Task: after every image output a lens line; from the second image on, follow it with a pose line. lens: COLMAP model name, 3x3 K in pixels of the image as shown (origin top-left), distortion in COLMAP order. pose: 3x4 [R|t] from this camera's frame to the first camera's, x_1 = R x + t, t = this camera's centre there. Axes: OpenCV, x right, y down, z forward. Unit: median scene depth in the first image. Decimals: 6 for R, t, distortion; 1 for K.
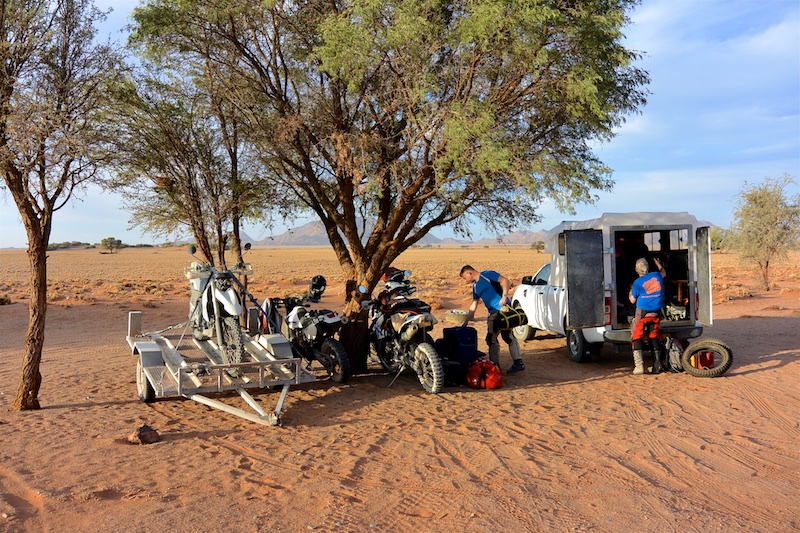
lens RADIAL K [[691.3, 0, 409.9], [0, 691.3, 264.9], [0, 0, 1]] dist [-0.115186, 0.011992]
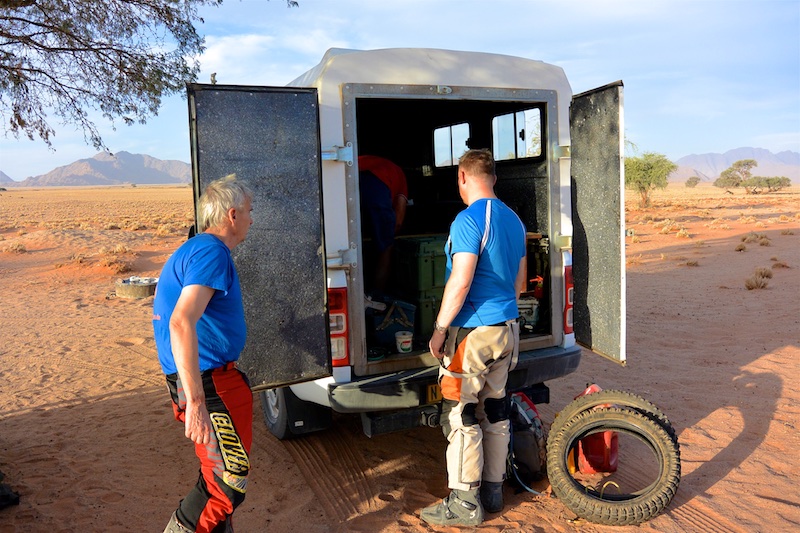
lens RADIAL K [[691.3, 0, 409.9], [0, 691.3, 264.9], [0, 0, 1]] dist [-0.115186, 0.011992]
pose [[0.953221, -0.035248, 0.300211, 0.218251], [0.008437, 0.995894, 0.090138, 0.003935], [-0.302156, -0.083389, 0.949604, 0.654224]]
